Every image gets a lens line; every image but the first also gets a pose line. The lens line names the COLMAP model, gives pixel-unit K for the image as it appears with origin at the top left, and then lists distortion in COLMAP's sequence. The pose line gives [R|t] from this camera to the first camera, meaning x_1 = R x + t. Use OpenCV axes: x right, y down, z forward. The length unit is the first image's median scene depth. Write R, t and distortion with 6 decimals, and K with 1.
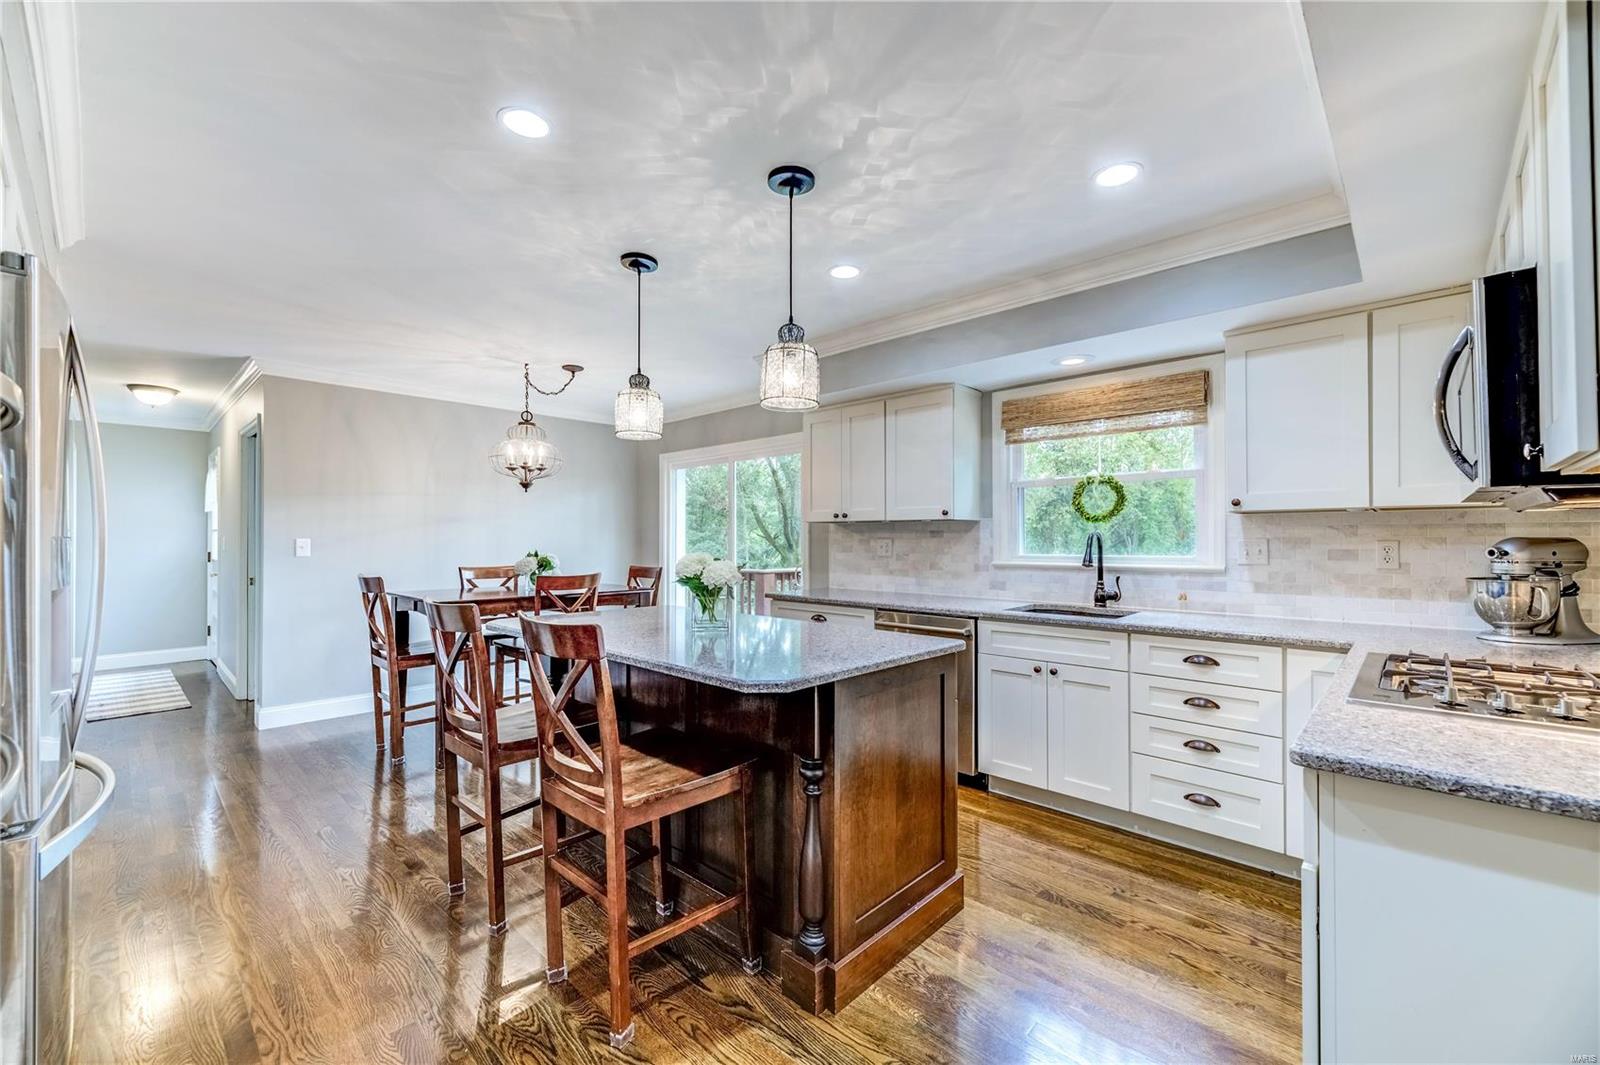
lens RADIAL K [[643.0, 0, 800.0], [0, 643.0, 532.5], [0, 0, 1]] dist [0.000756, -0.000054]
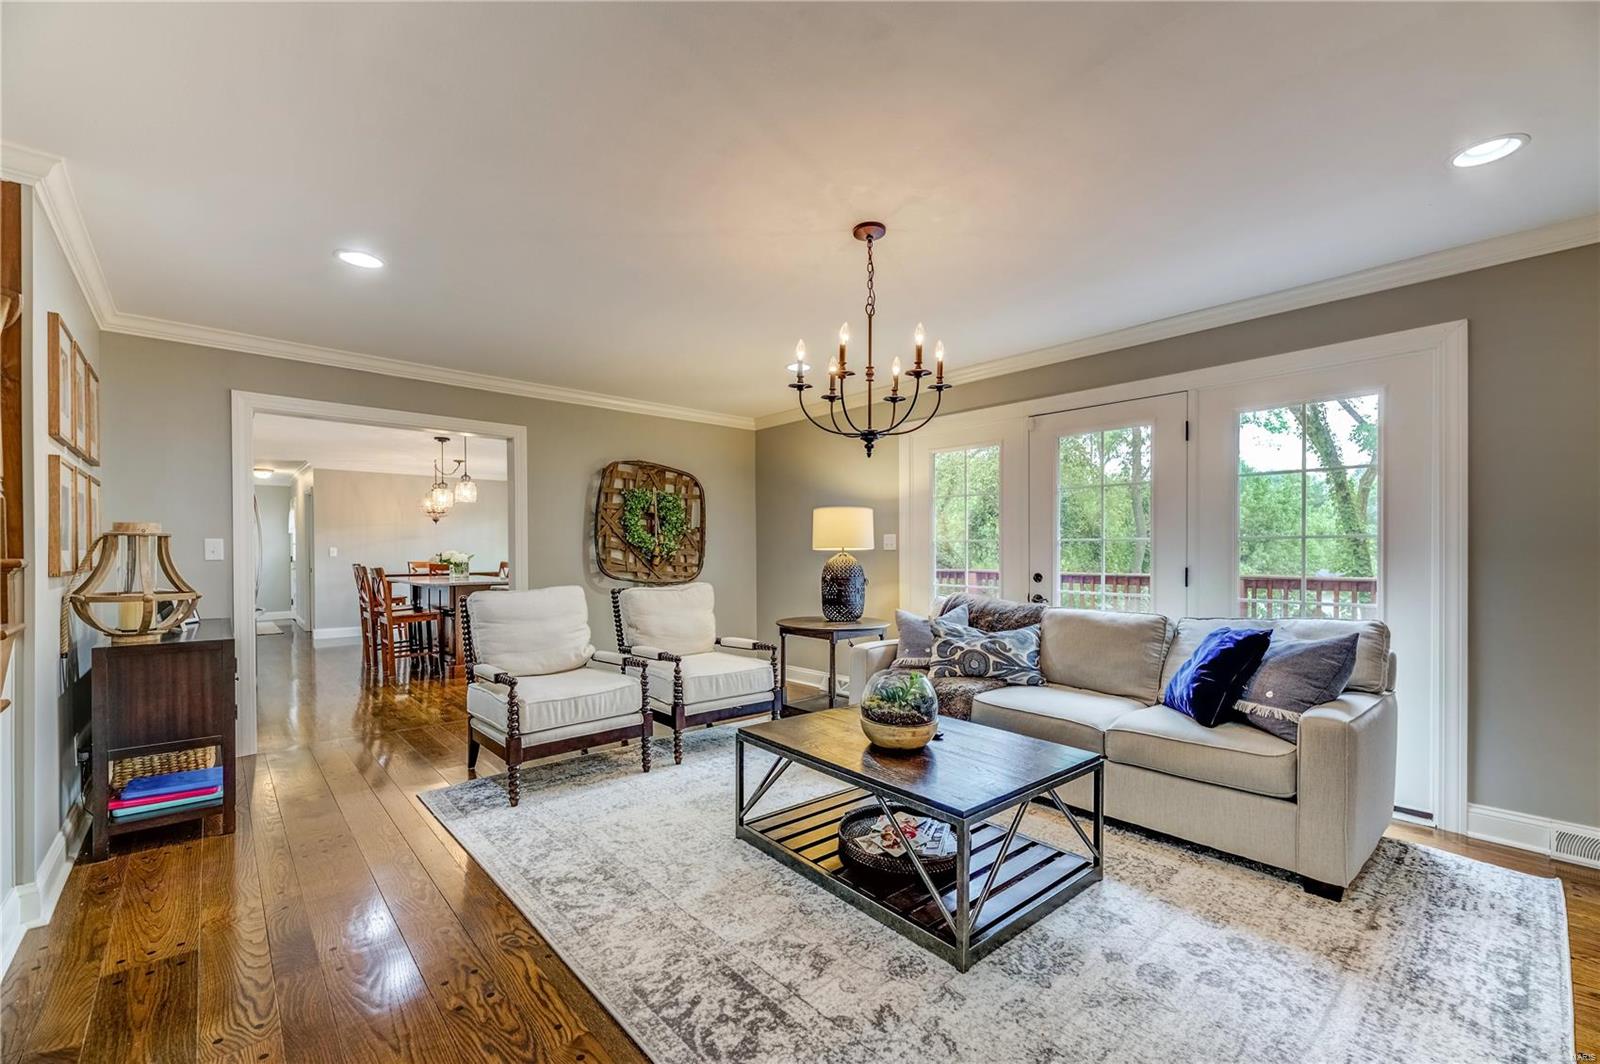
lens RADIAL K [[679.0, 0, 797.1], [0, 679.0, 556.9], [0, 0, 1]] dist [0.000786, 0.000188]
pose [[0.994606, -0.001920, -0.103711, 0.737151], [0.004014, 0.999792, 0.019979, 0.001469], [0.103651, -0.020288, 0.994407, -0.797944]]
